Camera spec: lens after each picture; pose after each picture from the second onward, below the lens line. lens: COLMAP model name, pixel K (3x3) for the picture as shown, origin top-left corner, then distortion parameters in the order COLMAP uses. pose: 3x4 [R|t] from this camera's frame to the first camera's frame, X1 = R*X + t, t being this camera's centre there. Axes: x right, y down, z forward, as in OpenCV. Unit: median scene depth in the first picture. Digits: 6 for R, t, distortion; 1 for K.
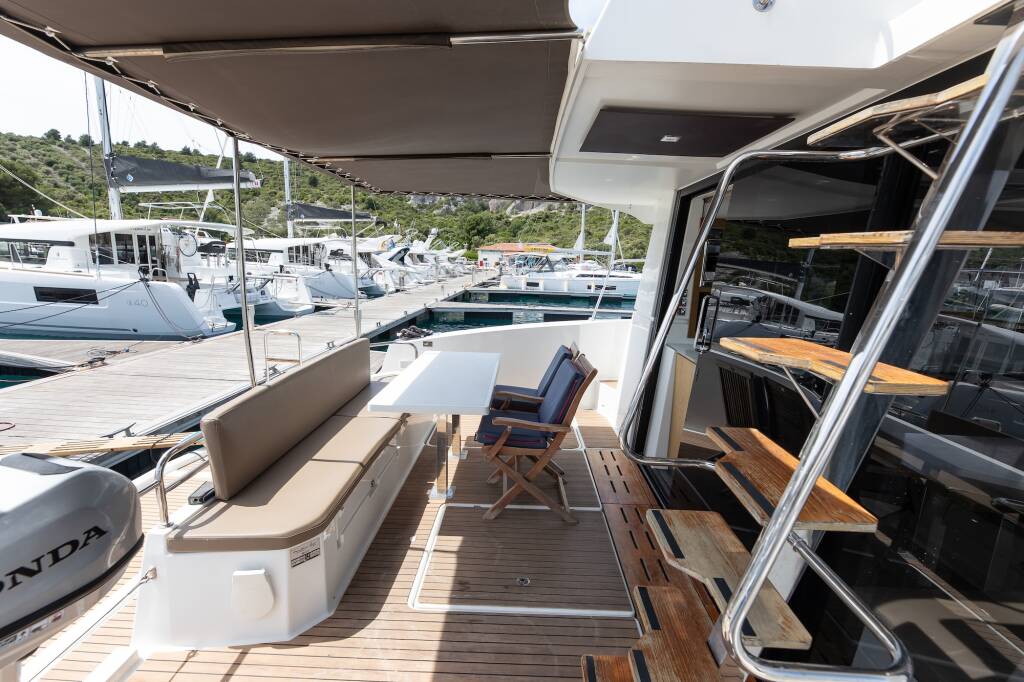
lens RADIAL K [[446.1, 0, 509.5], [0, 446.1, 345.2], [0, 0, 1]] dist [-0.001103, 0.000852]
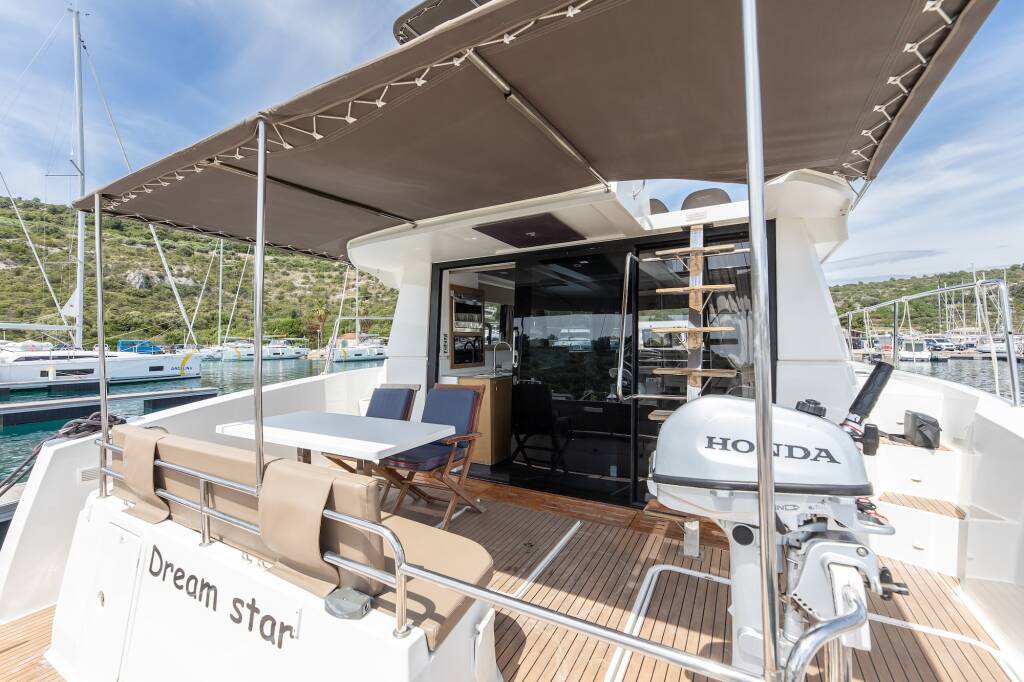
lens RADIAL K [[417.6, 0, 508.7], [0, 417.6, 341.6], [0, 0, 1]] dist [0.002246, 0.000789]
pose [[0.468181, -0.036024, 0.882898, -0.411929], [0.188198, 0.980309, -0.059799, 0.007399], [-0.863359, 0.194157, 0.465741, 0.148318]]
